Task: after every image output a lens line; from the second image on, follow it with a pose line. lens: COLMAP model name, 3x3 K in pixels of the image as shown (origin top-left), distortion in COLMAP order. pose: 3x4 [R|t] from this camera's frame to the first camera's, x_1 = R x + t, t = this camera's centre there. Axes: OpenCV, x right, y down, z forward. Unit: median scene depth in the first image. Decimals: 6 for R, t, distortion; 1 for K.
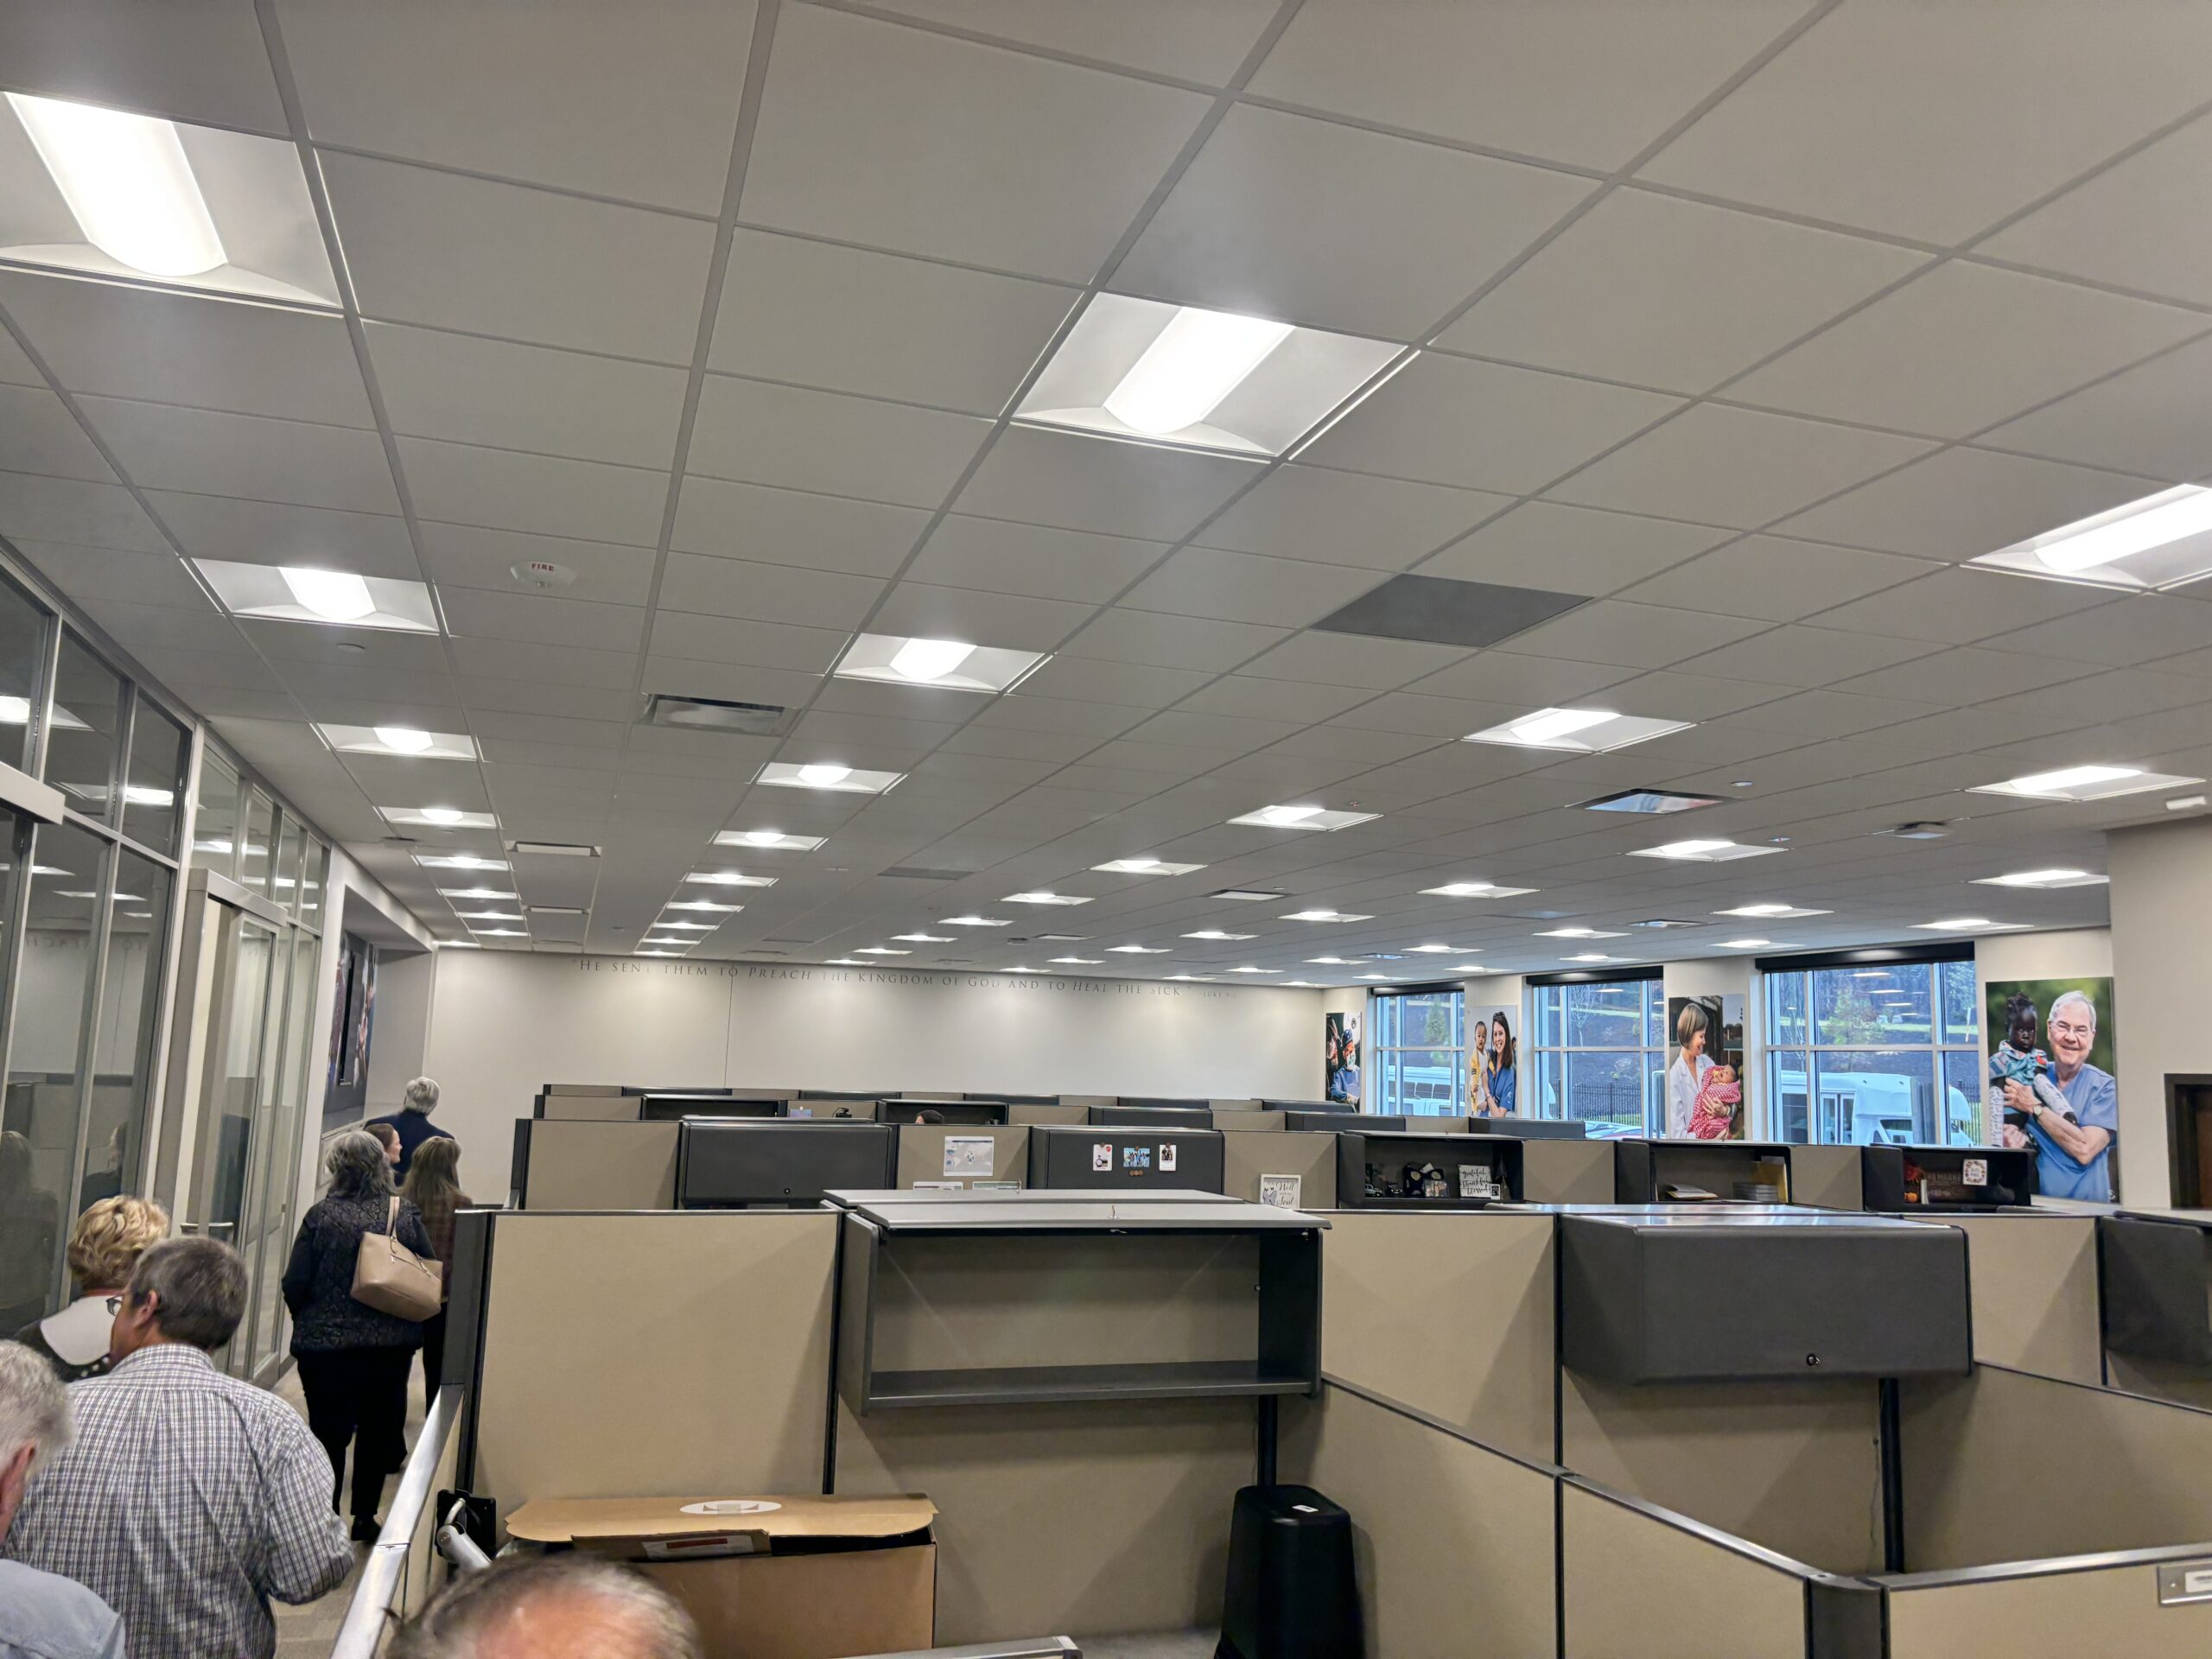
lens RADIAL K [[1691.2, 0, 1106.0], [0, 1691.2, 829.5], [0, 0, 1]] dist [0.061060, -0.086423]
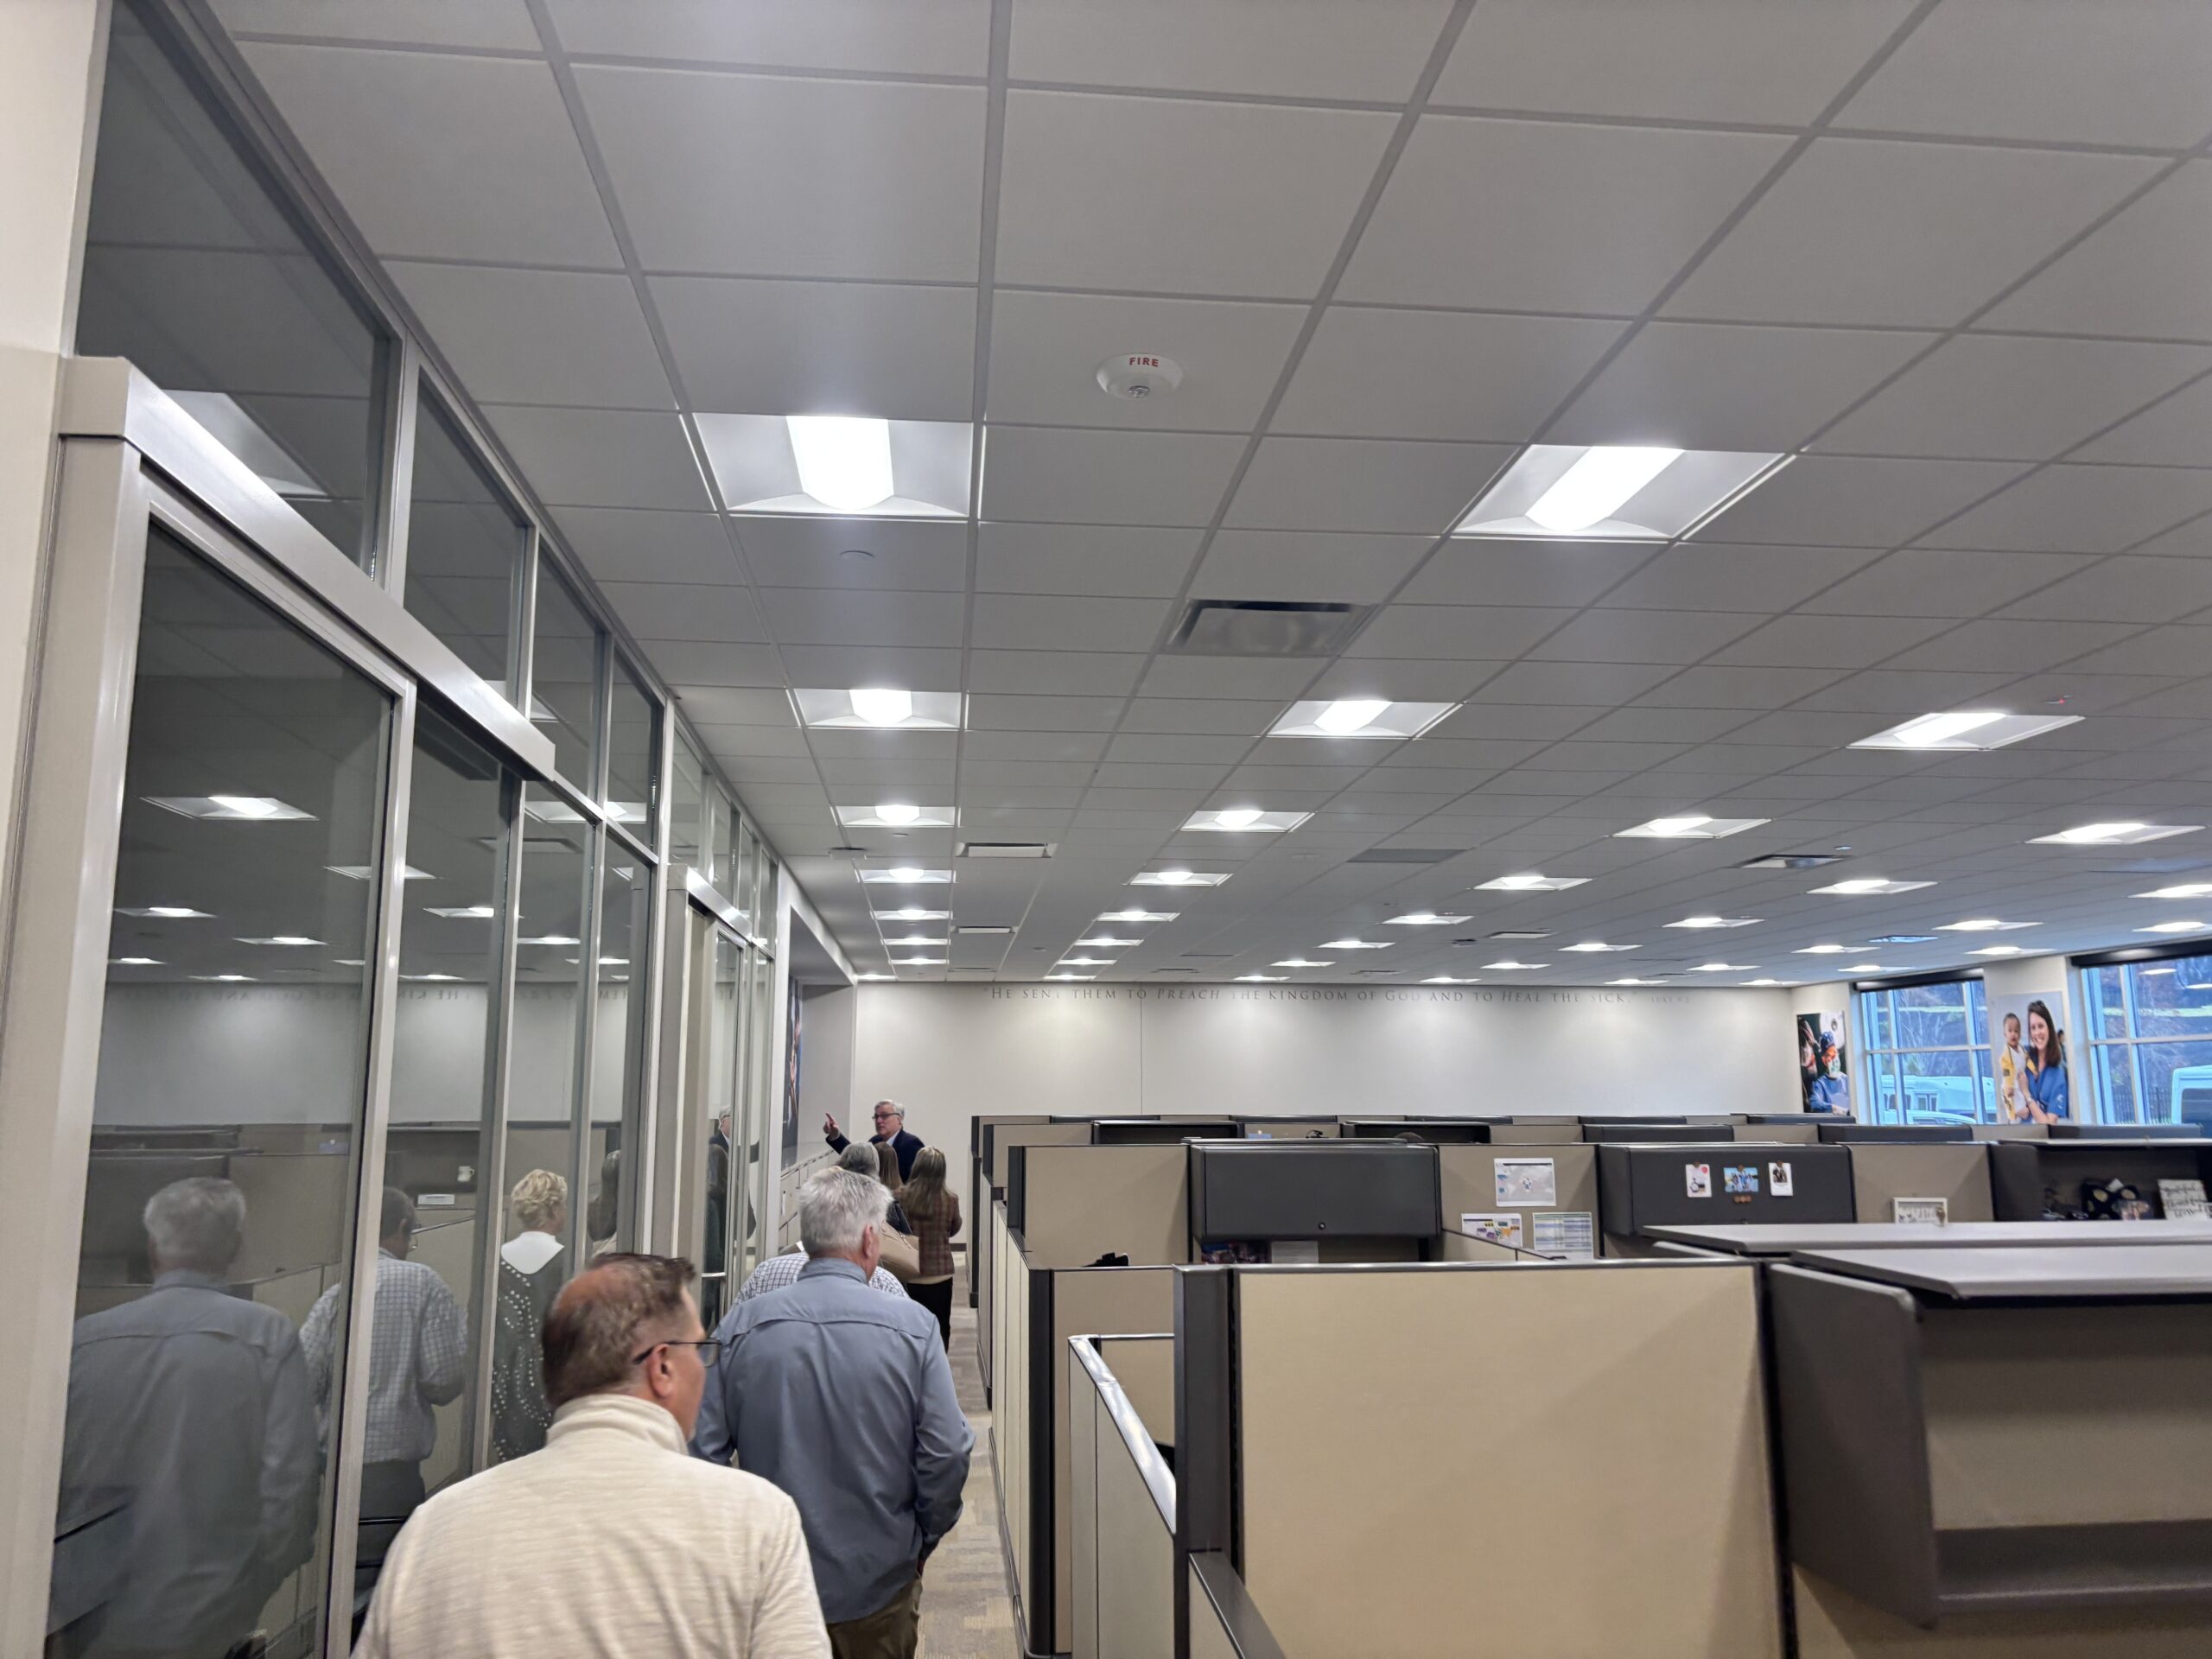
lens RADIAL K [[1685.7, 0, 1075.5], [0, 1685.7, 792.8], [0, 0, 1]] dist [0.068298, -0.100119]
pose [[0.973903, -0.072386, -0.215112, -0.070354], [0.063962, 0.996897, -0.045878, 0.019228], [0.217766, 0.030922, 0.975511, 0.096885]]
